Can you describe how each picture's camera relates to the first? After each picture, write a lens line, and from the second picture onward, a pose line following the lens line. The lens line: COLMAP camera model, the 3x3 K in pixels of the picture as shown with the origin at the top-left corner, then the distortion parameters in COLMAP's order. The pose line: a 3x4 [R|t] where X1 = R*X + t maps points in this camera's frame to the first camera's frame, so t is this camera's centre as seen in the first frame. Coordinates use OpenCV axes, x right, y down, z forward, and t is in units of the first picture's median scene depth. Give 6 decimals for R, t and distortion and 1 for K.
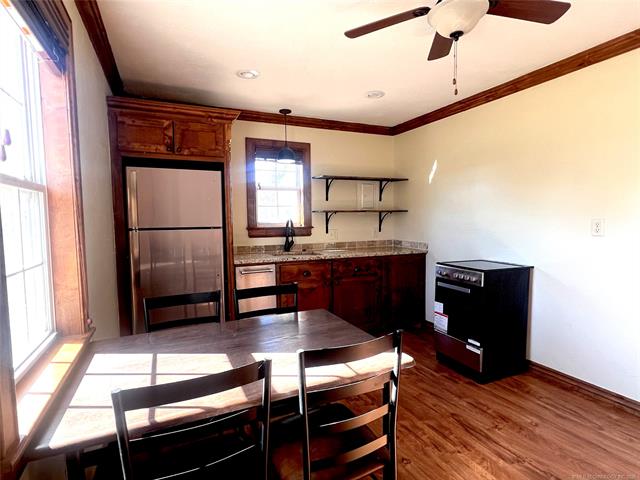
lens RADIAL K [[342.6, 0, 318.0], [0, 342.6, 240.1], [0, 0, 1]] dist [-0.002686, -0.001491]
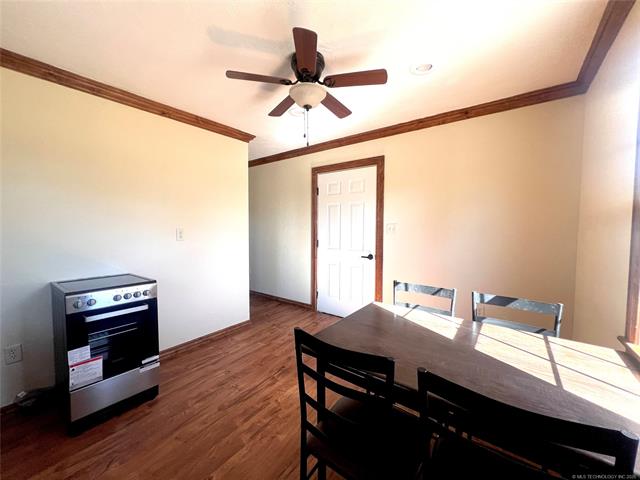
lens RADIAL K [[255.6, 0, 316.4], [0, 255.6, 240.0], [0, 0, 1]] dist [0.000178, 0.000021]
pose [[-0.465826, -0.036428, 0.884126, -0.284720], [0.064799, 0.995065, 0.075140, -0.040536], [-0.882501, 0.092293, -0.461167, 0.685105]]
